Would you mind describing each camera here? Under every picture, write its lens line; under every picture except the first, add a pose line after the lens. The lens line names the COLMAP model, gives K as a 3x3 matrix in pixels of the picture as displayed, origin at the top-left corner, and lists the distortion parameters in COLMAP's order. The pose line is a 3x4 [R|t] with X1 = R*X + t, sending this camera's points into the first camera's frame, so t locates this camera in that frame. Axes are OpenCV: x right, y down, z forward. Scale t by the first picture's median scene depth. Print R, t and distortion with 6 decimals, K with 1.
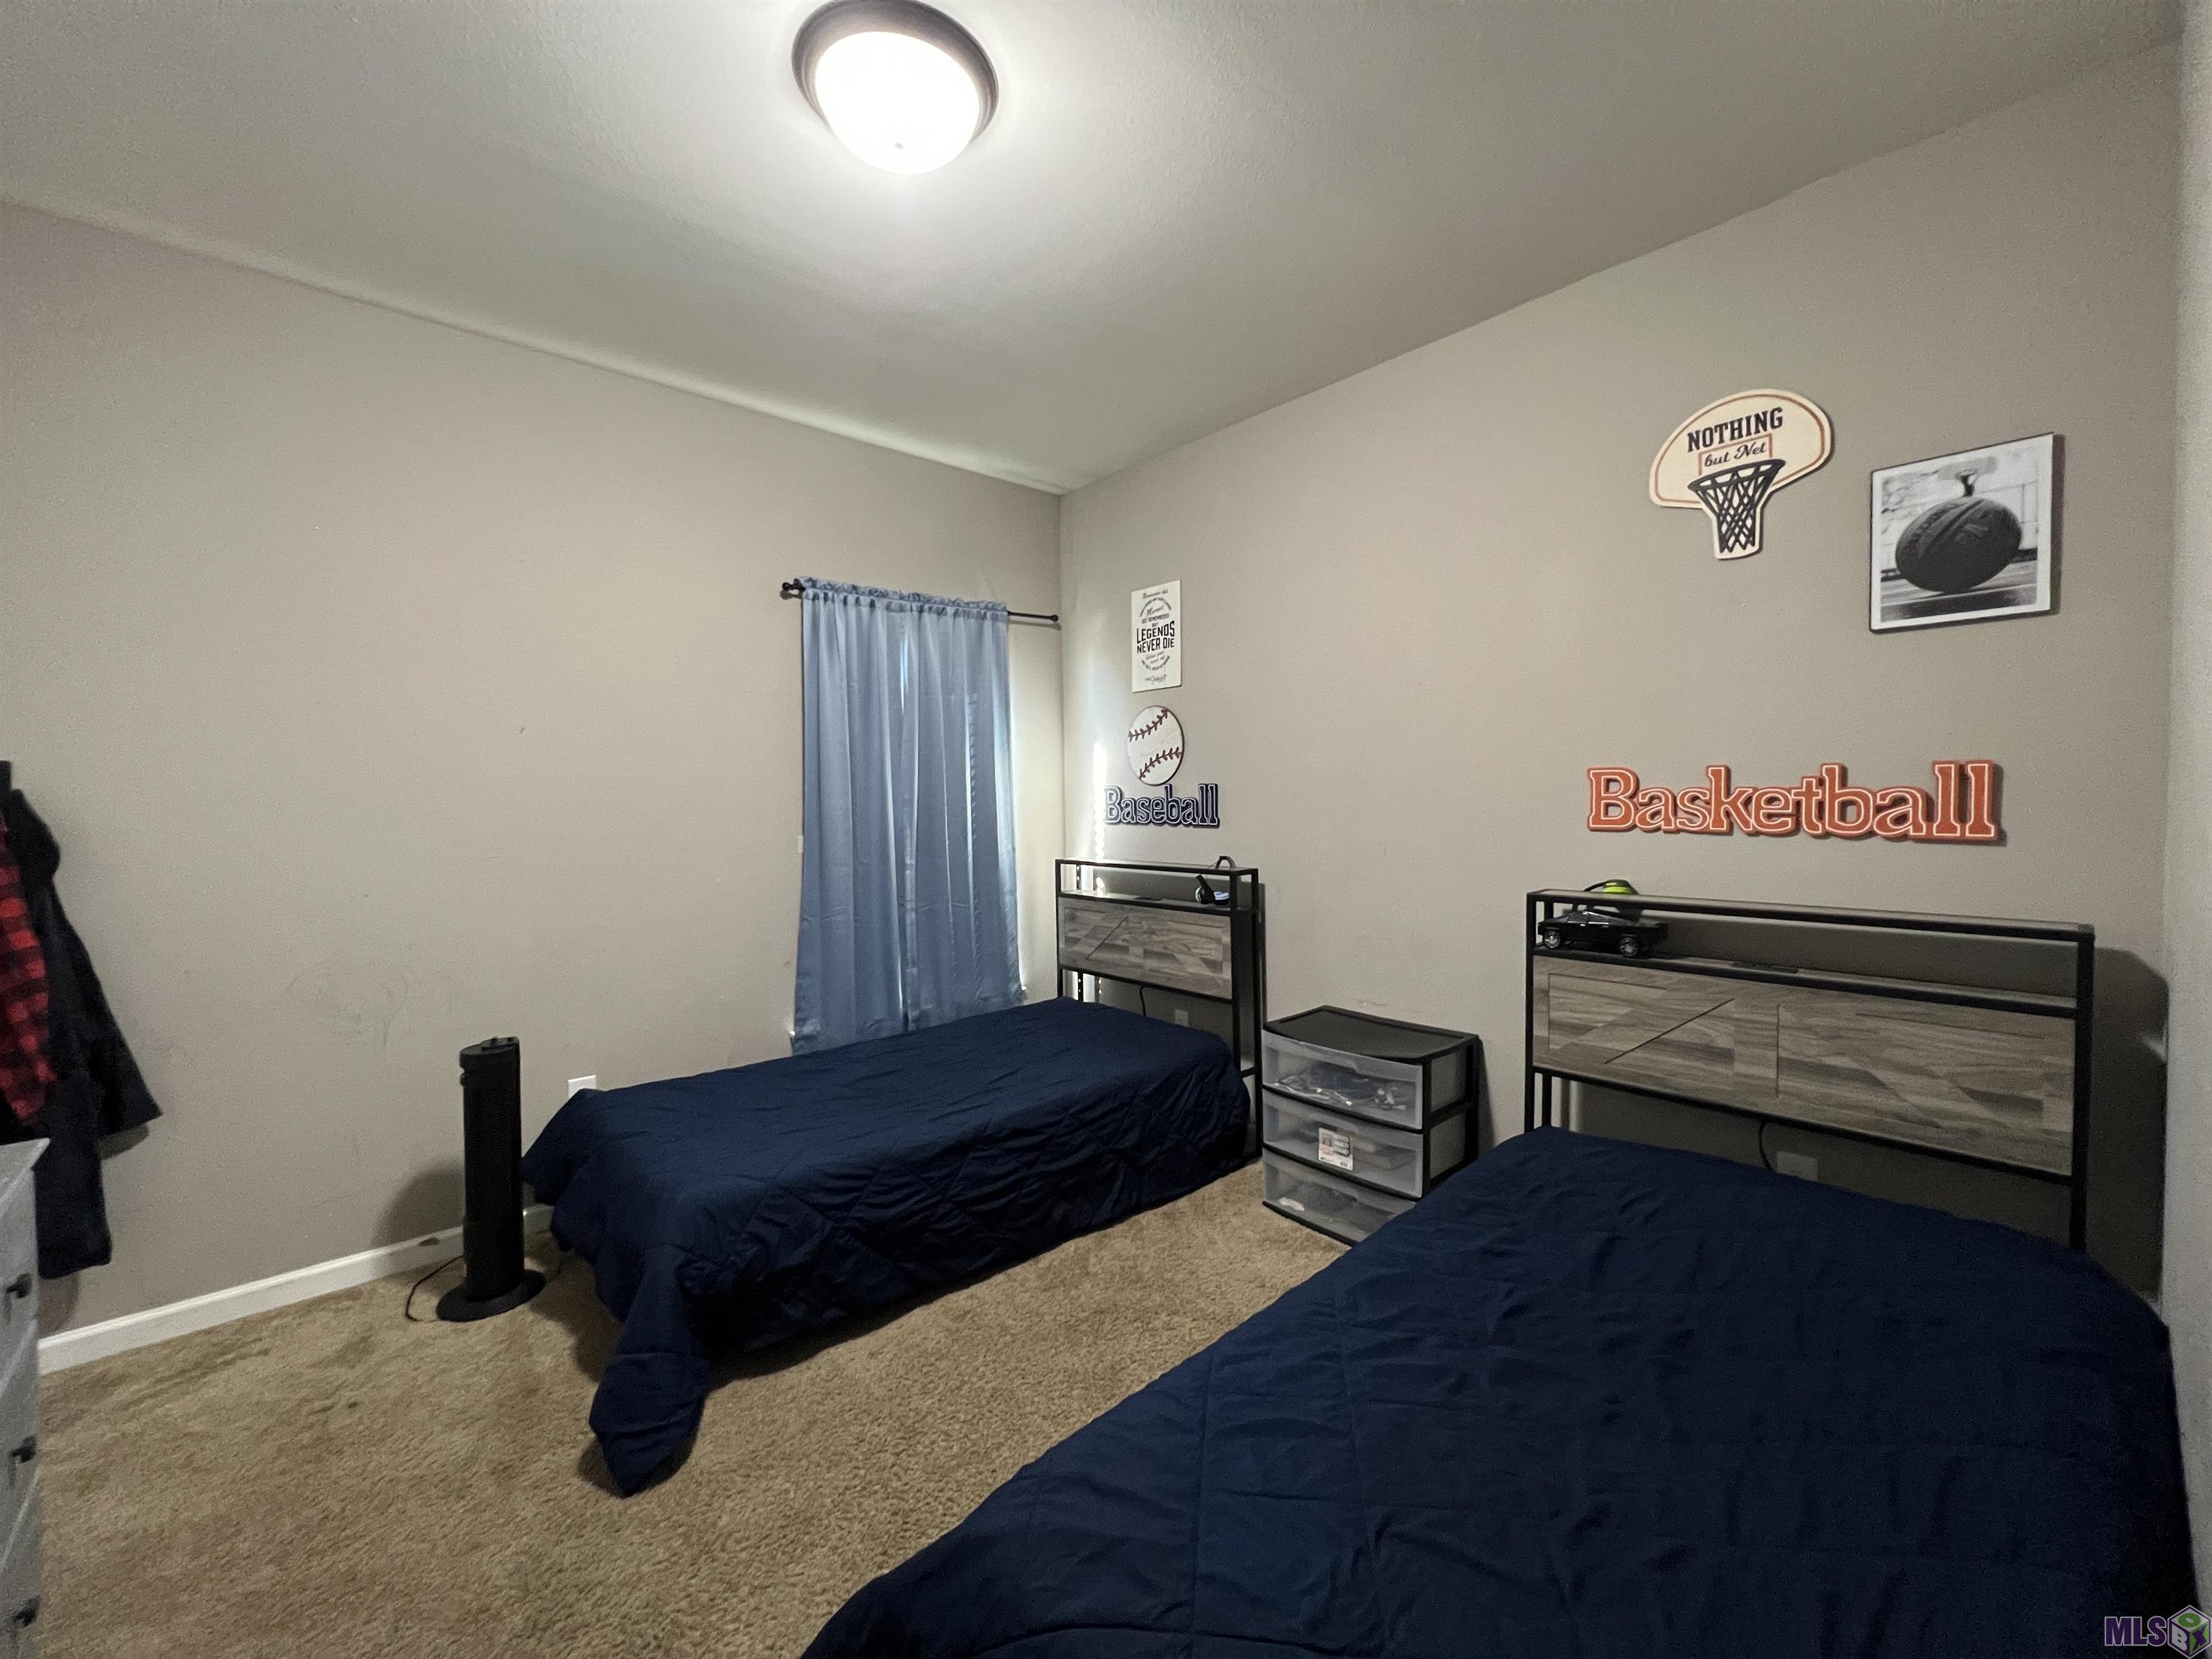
lens RADIAL K [[895.3, 0, 1105.6], [0, 895.3, 816.3], [0, 0, 1]] dist [0.000618, 0.000068]
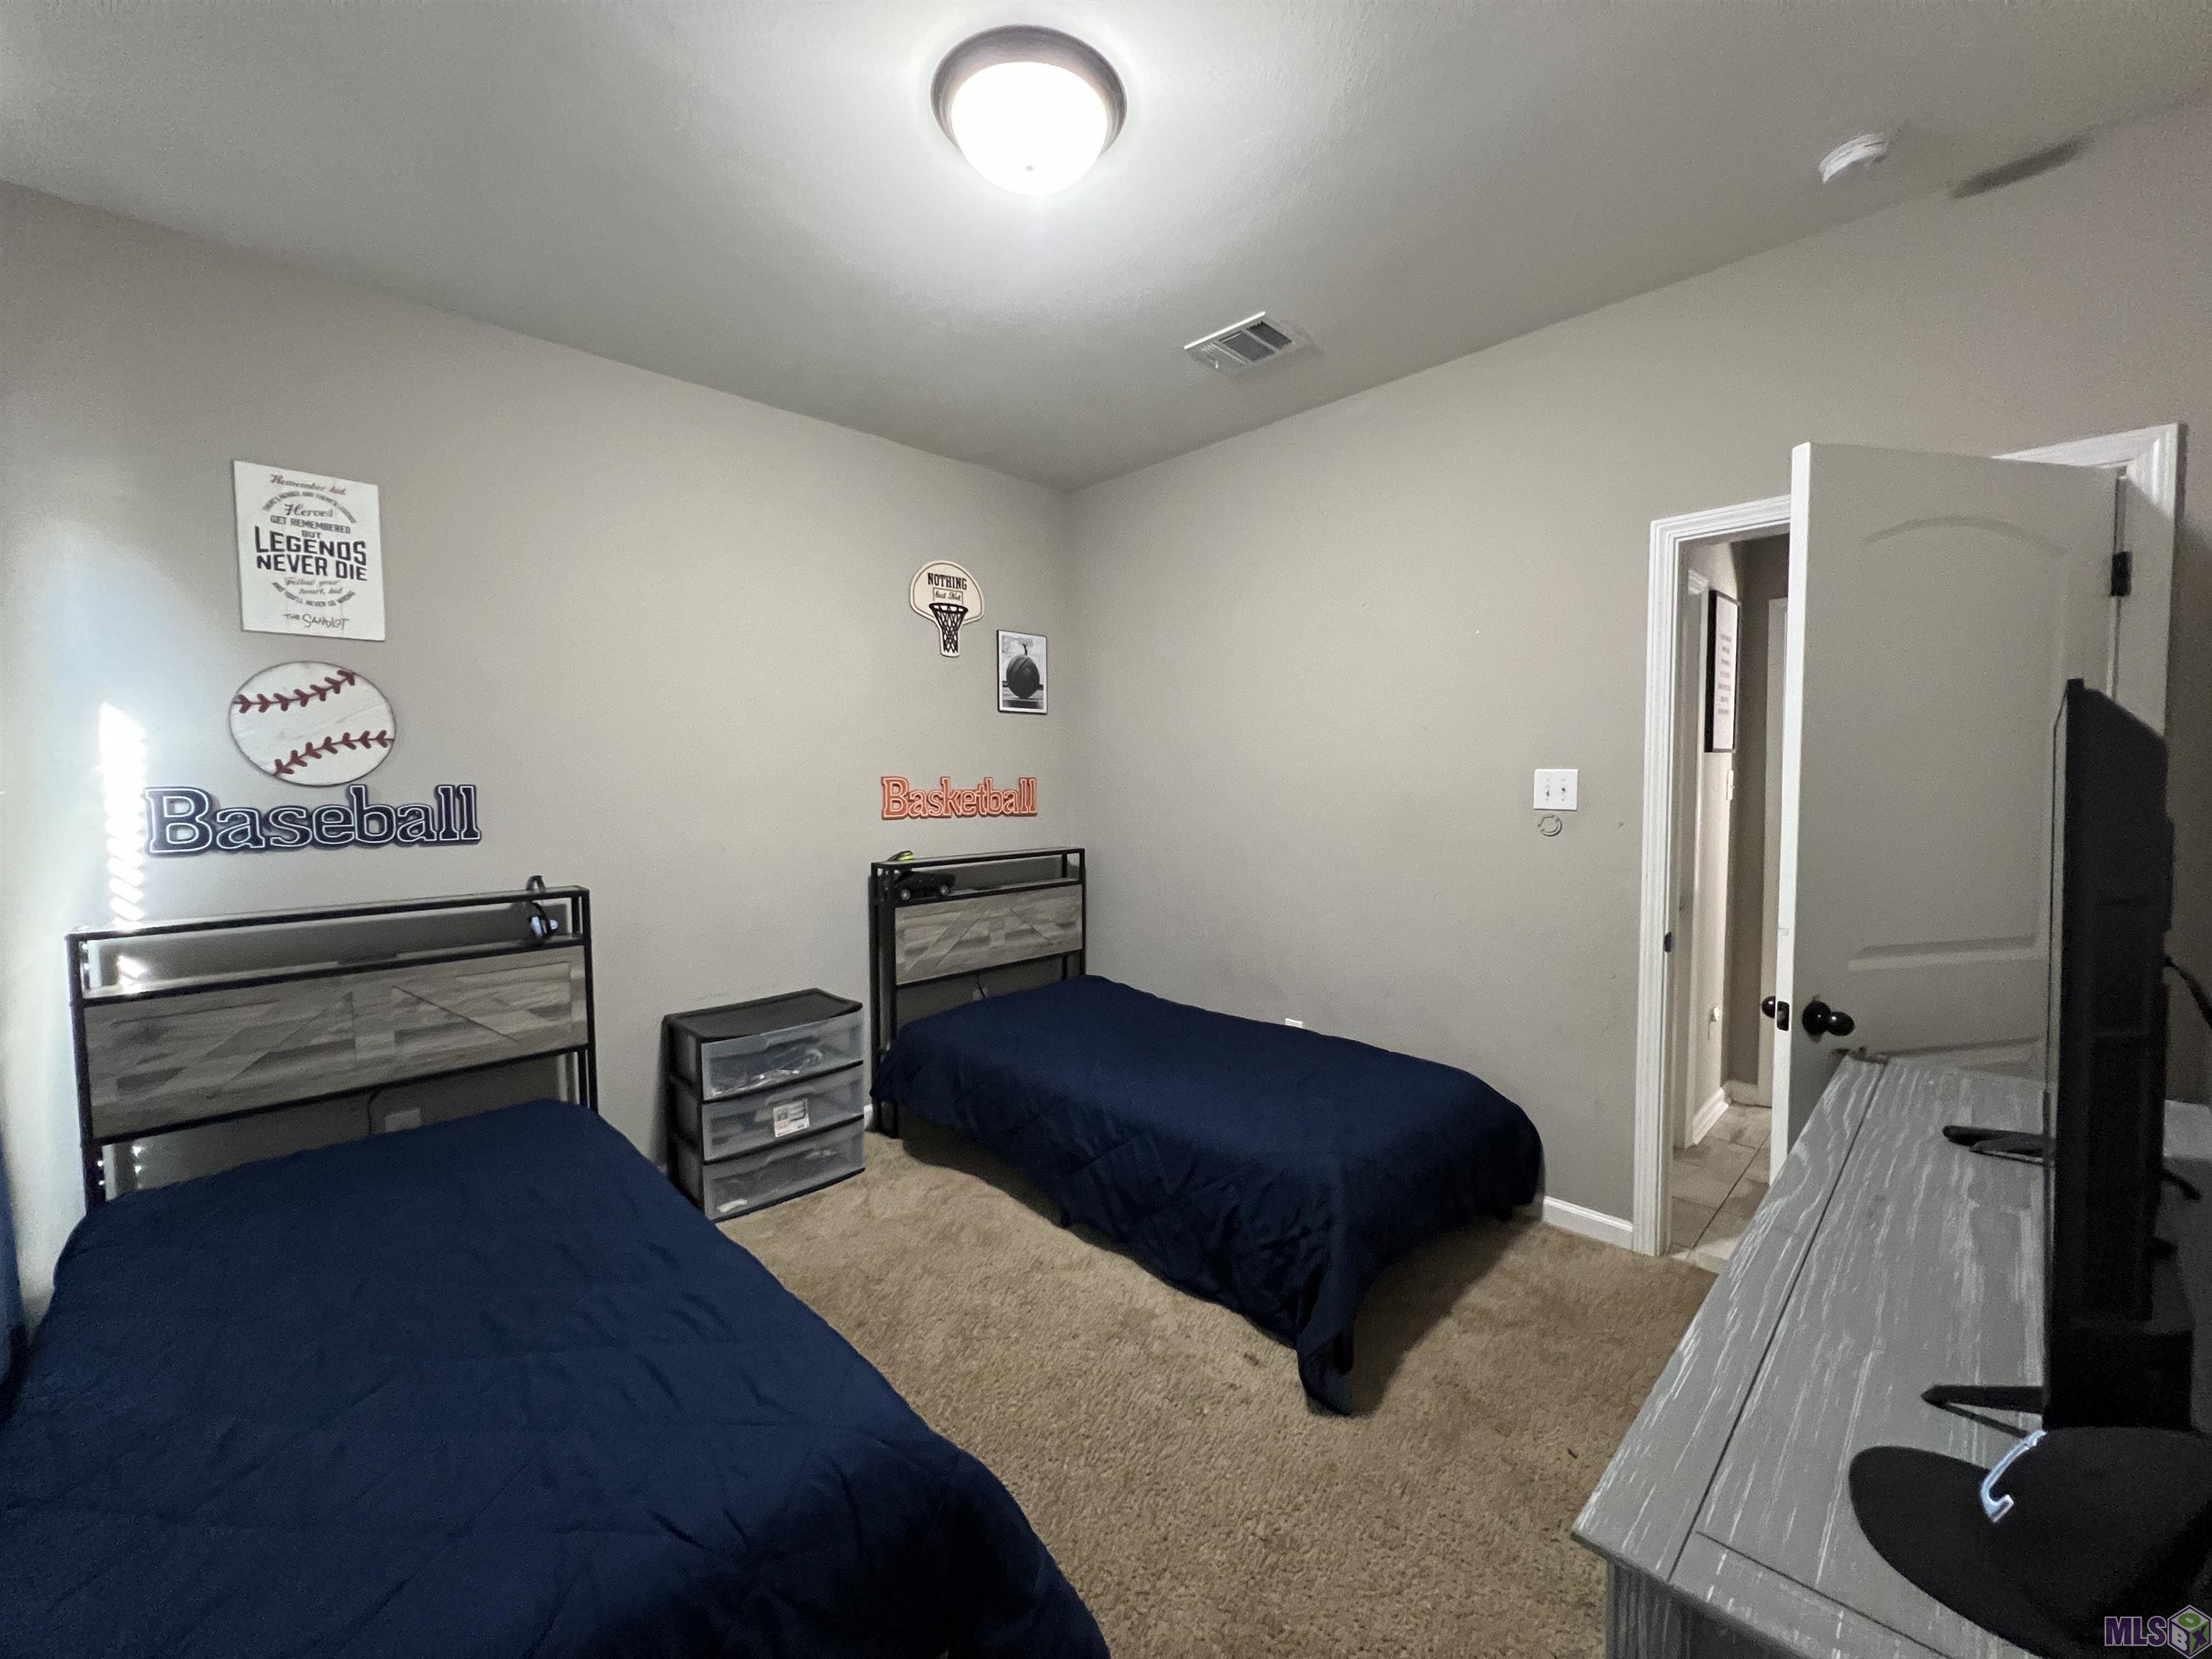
lens RADIAL K [[887.3, 0, 1106.0], [0, 887.3, 829.5], [0, 0, 1]] dist [-0.000463, -0.000060]
pose [[-0.048699, -0.034500, 0.998217, -0.804488], [0.041764, 0.998459, 0.036546, -0.005015], [-0.997940, 0.043470, -0.047183, 0.625858]]
